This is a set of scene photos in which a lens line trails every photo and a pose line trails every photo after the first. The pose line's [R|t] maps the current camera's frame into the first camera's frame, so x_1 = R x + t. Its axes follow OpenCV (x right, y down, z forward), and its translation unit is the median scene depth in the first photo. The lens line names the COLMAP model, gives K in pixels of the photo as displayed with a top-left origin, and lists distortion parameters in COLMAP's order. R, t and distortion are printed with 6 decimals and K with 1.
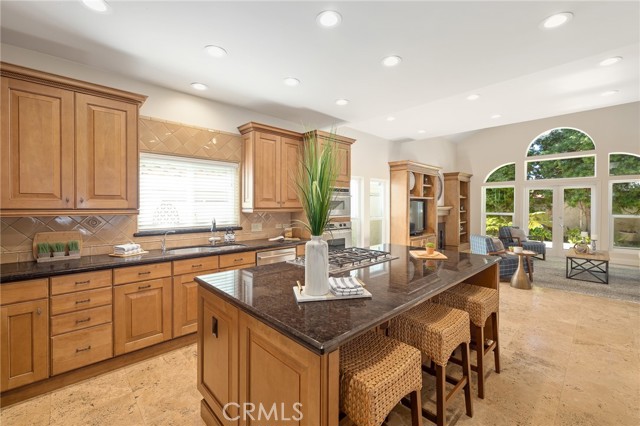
lens RADIAL K [[270.0, 0, 318.4], [0, 270.0, 209.0], [0, 0, 1]] dist [0.000418, -0.000033]
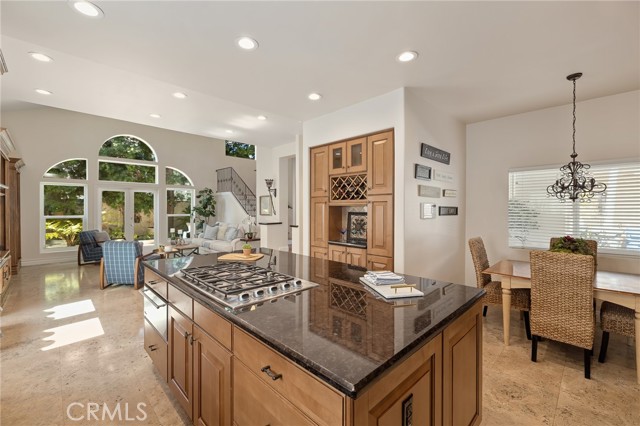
lens RADIAL K [[270.0, 0, 318.4], [0, 270.0, 210.5], [0, 0, 1]] dist [0.000418, -0.000033]
pose [[-0.019548, -0.011409, 0.999744, -0.385407], [0.012162, 0.999858, 0.011648, -0.004300], [-0.999735, 0.012386, -0.019406, 0.486119]]
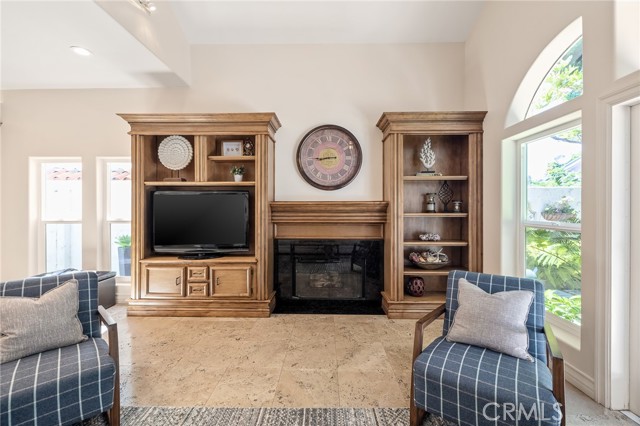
lens RADIAL K [[270.0, 0, 322.1], [0, 270.0, 210.4], [0, 0, 1]] dist [0.000418, -0.000033]
pose [[0.710125, 0.007351, -0.704038, 1.461031], [-0.011431, 0.999934, -0.001089, 0.009599], [0.703983, 0.008821, 0.710162, 1.317740]]
